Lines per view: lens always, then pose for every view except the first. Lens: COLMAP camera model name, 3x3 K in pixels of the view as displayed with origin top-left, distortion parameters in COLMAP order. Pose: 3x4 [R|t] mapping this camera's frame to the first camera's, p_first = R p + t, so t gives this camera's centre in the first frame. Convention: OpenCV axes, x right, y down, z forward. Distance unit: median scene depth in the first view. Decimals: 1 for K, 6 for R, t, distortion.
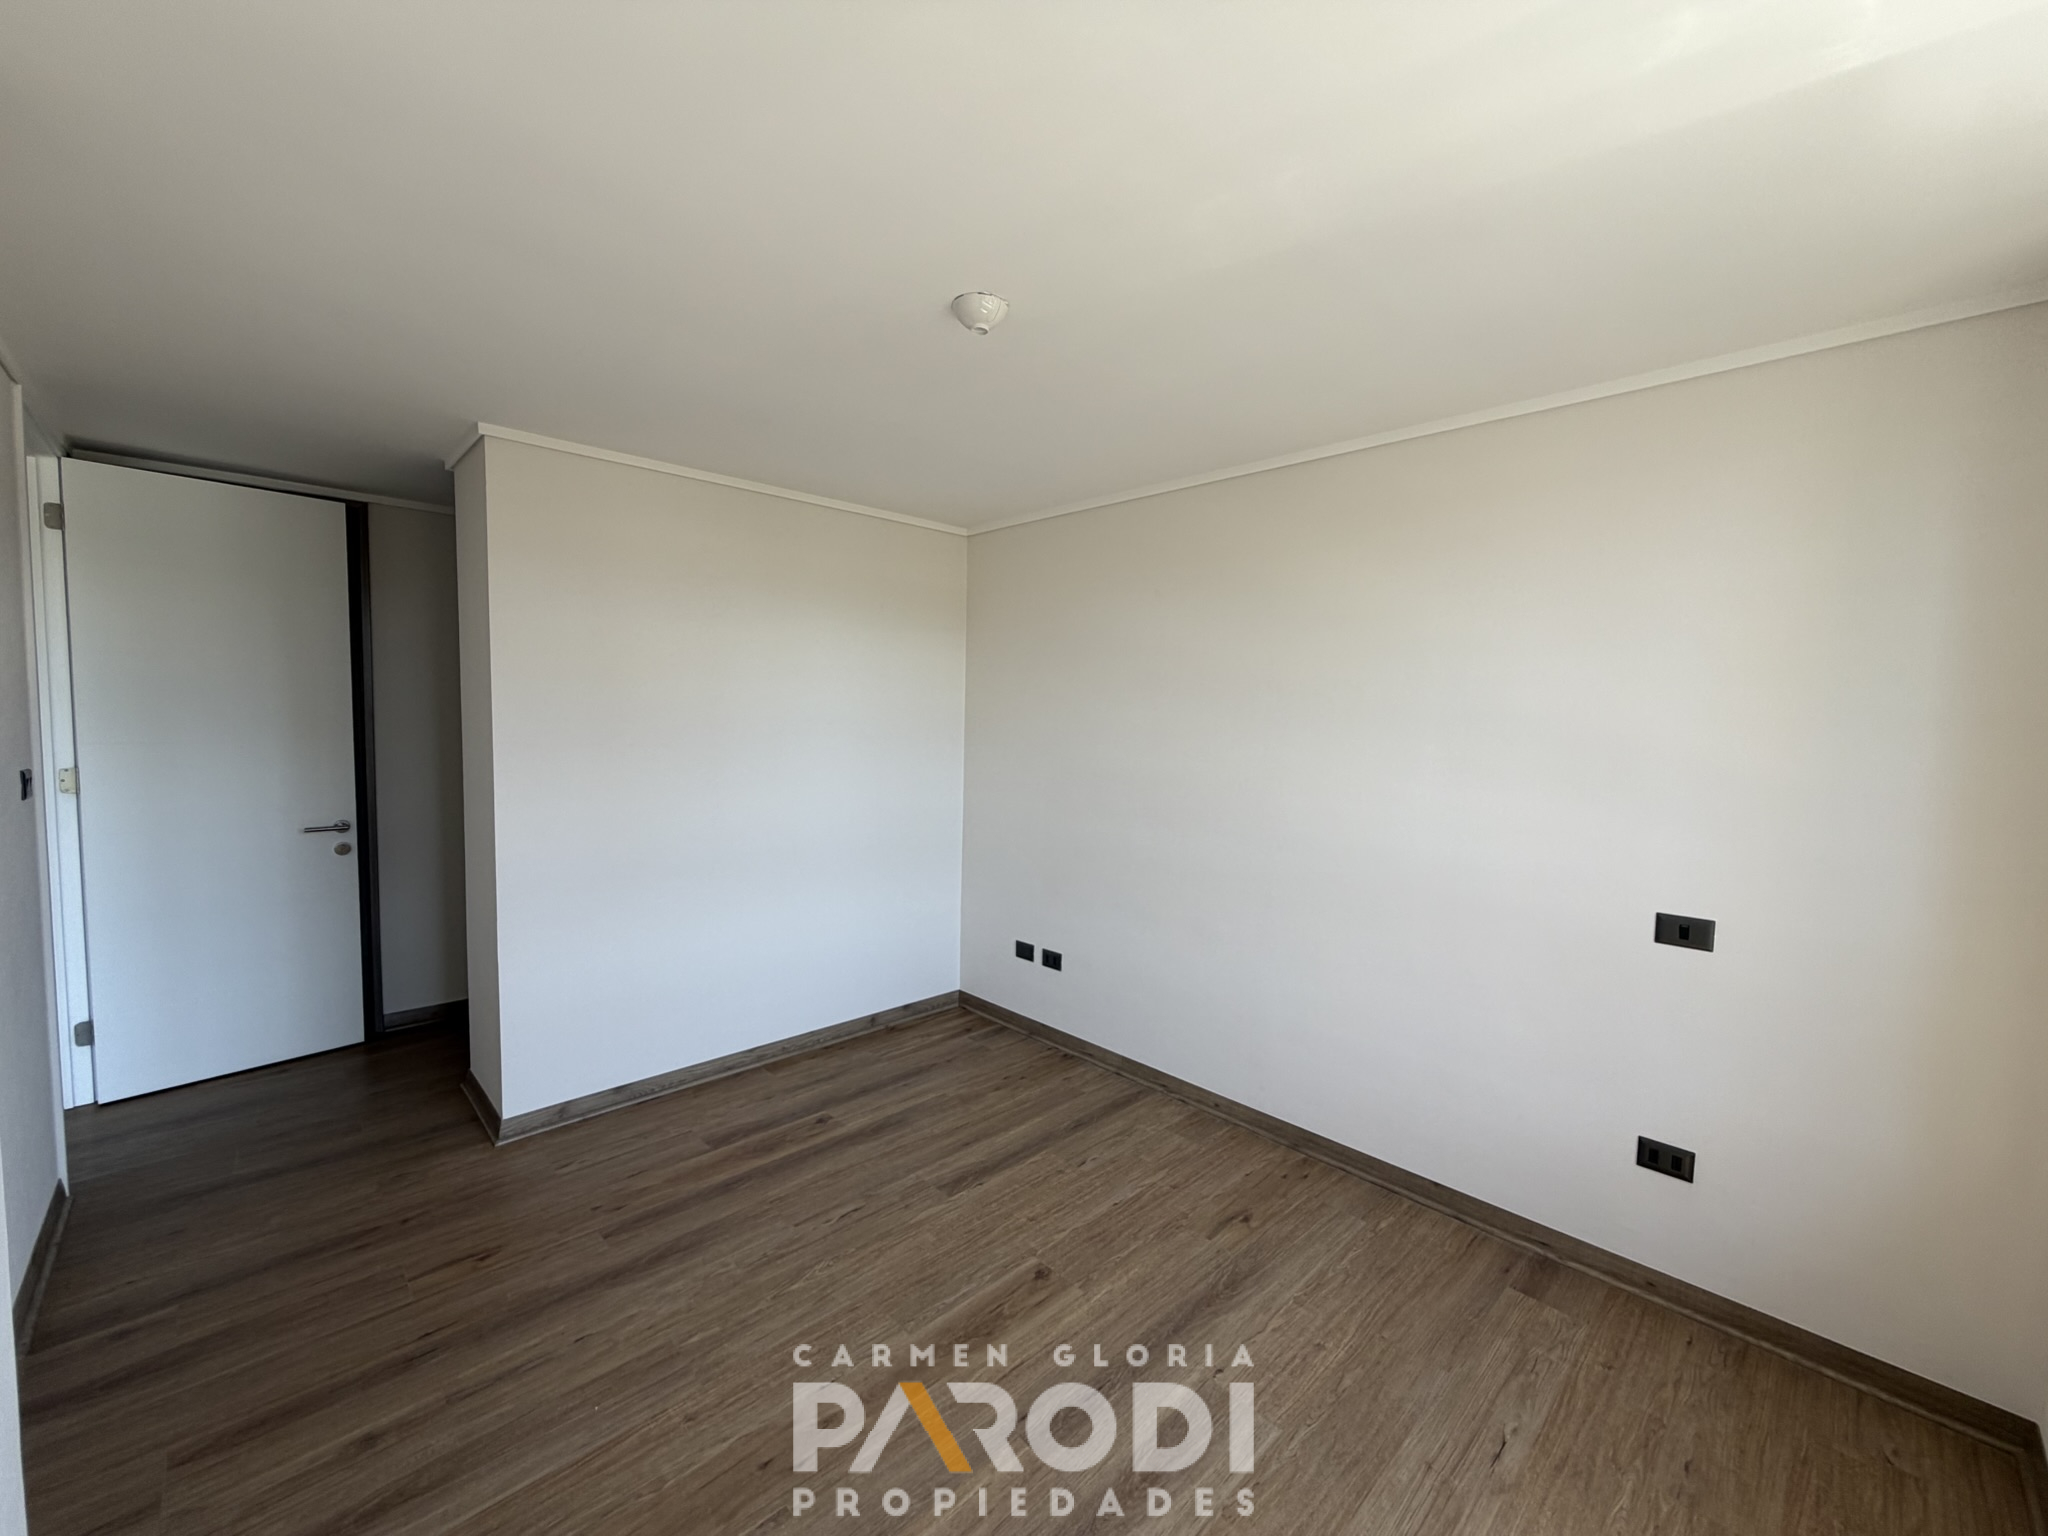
lens RADIAL K [[816.1, 0, 1021.9], [0, 816.1, 761.3], [0, 0, 1]] dist [-0.002305, 0.000346]
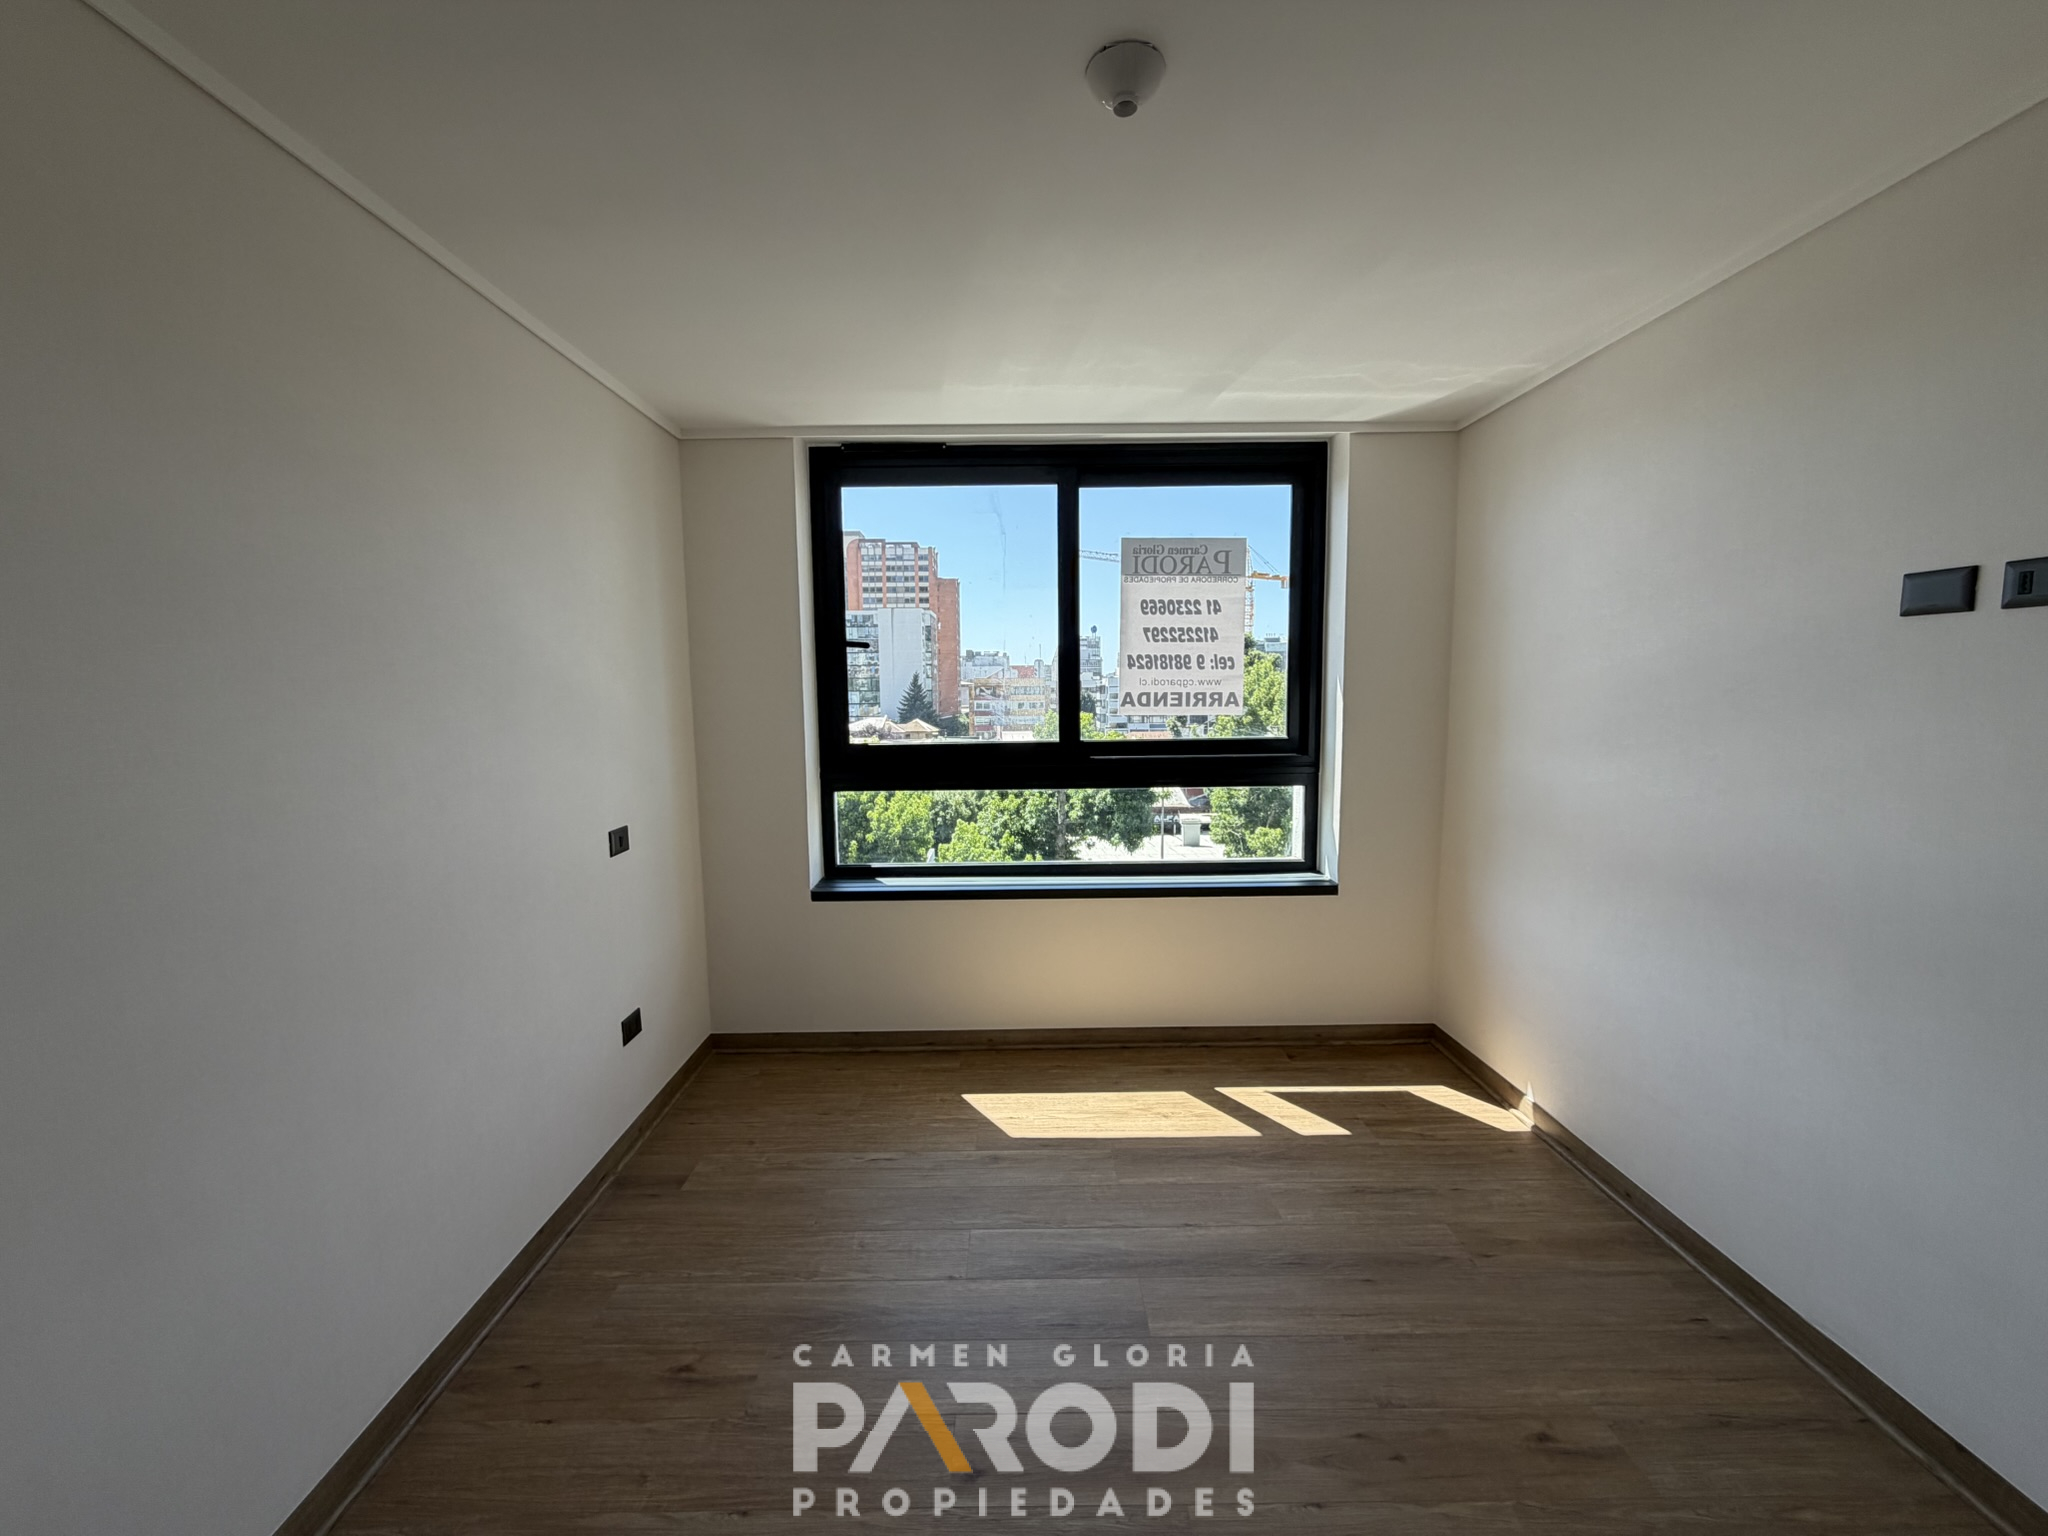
lens RADIAL K [[816.1, 0, 1019.4], [0, 816.1, 768.0], [0, 0, 1]] dist [-0.002305, 0.000346]
pose [[-0.727435, -0.078978, 0.681616, -0.385073], [0.038700, 0.987051, 0.155669, -0.054931], [-0.685084, 0.139618, -0.714959, 1.252217]]
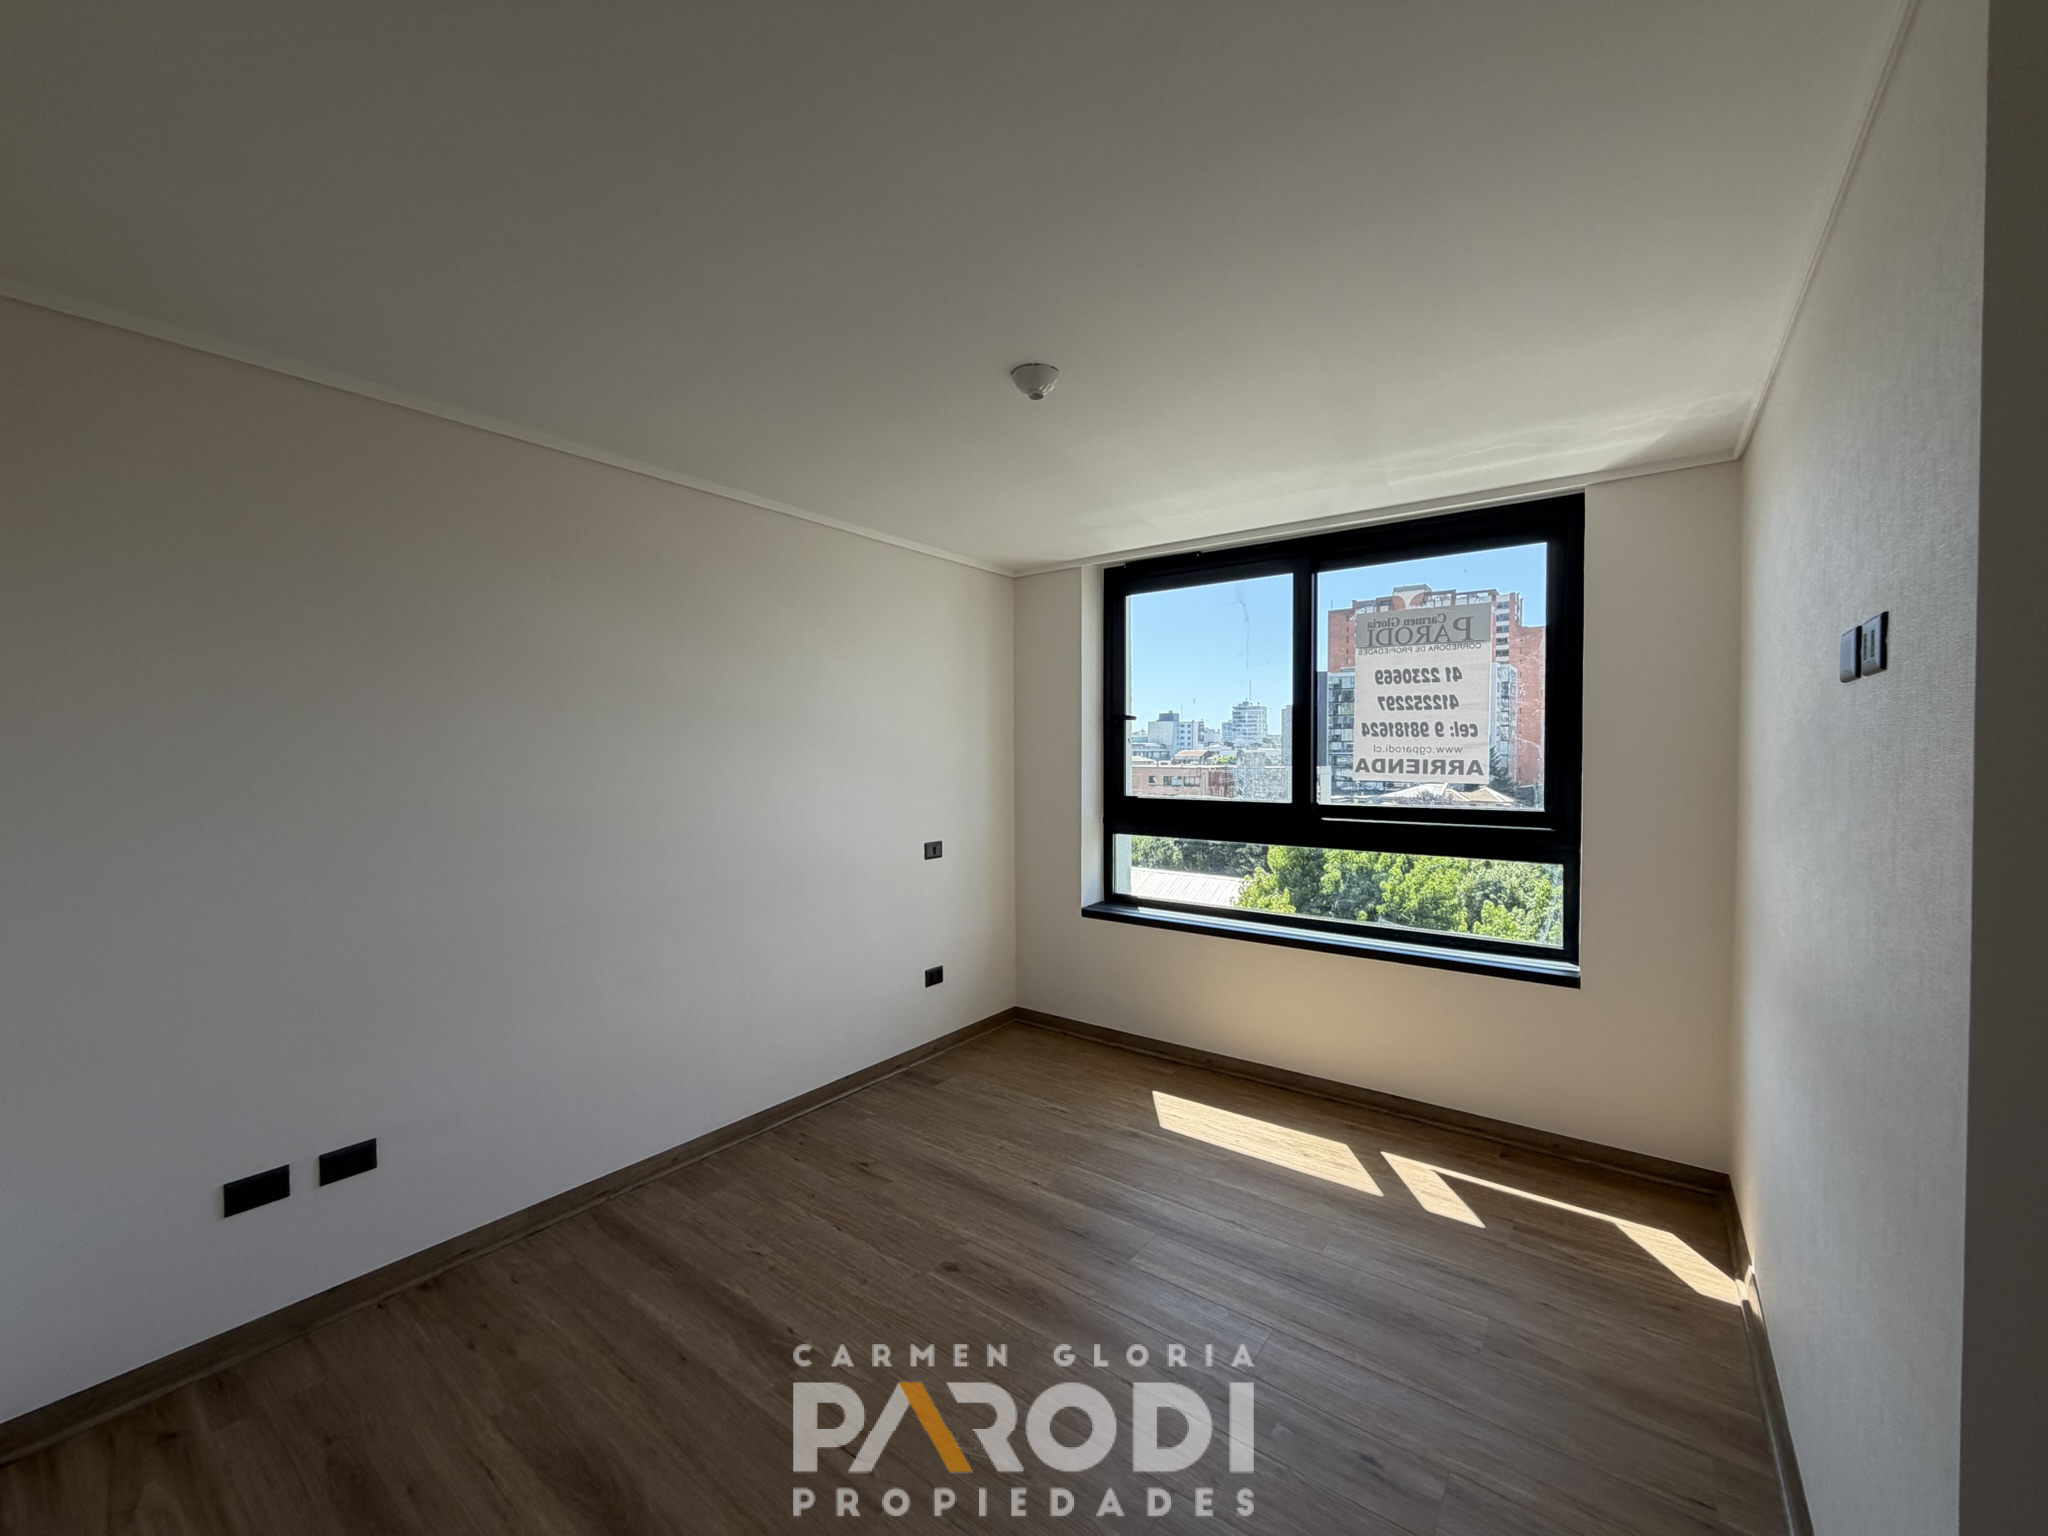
lens RADIAL K [[816.1, 0, 1017.7], [0, 816.1, 767.8], [0, 0, 1]] dist [-0.002305, 0.000346]
pose [[-0.157033, -0.038646, 0.986837, -0.900880], [0.057463, 0.997184, 0.048195, -0.047451], [-0.985920, 0.064274, -0.154370, 0.940591]]
